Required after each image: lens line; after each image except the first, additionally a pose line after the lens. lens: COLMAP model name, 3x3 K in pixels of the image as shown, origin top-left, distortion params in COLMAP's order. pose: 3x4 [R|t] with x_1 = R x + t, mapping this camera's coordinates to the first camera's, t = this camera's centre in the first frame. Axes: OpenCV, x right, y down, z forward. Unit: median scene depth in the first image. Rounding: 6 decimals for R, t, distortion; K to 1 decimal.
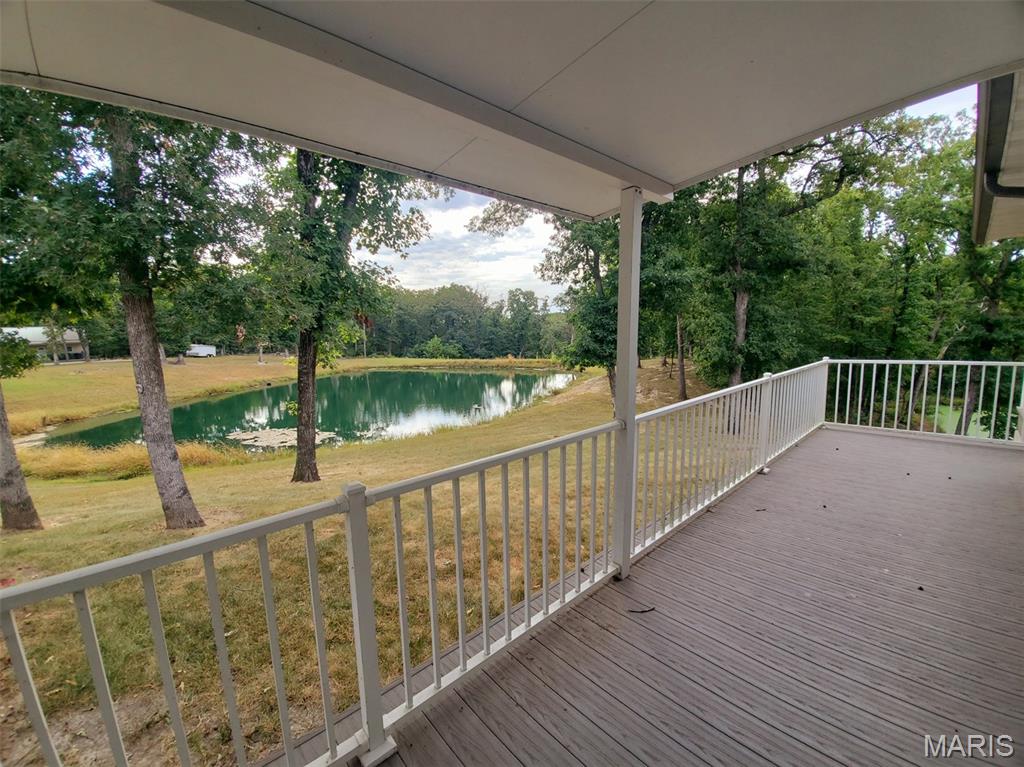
lens RADIAL K [[414.4, 0, 512.7], [0, 414.4, 383.7], [0, 0, 1]] dist [-0.003564, -0.005887]
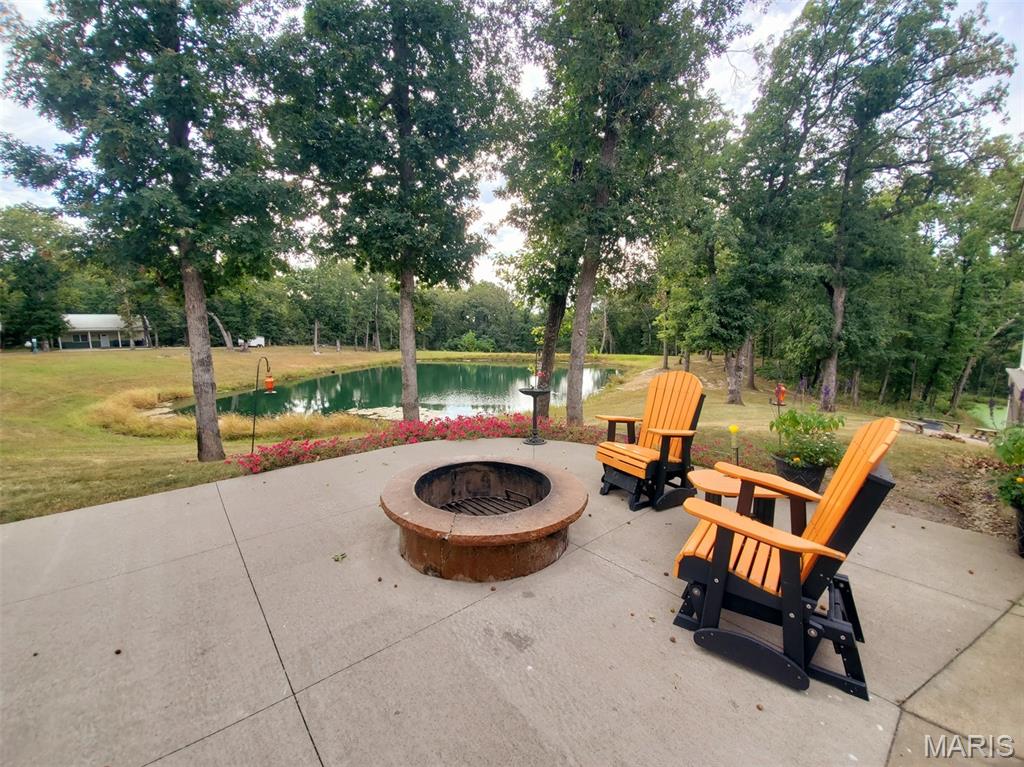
lens RADIAL K [[414.4, 0, 509.2], [0, 414.4, 382.7], [0, 0, 1]] dist [-0.003564, -0.005887]
pose [[0.999814, 0.017291, -0.008598, -0.132521], [-0.017298, 0.999850, -0.000736, 0.022664], [0.008584, 0.000884, 0.999963, -0.054763]]
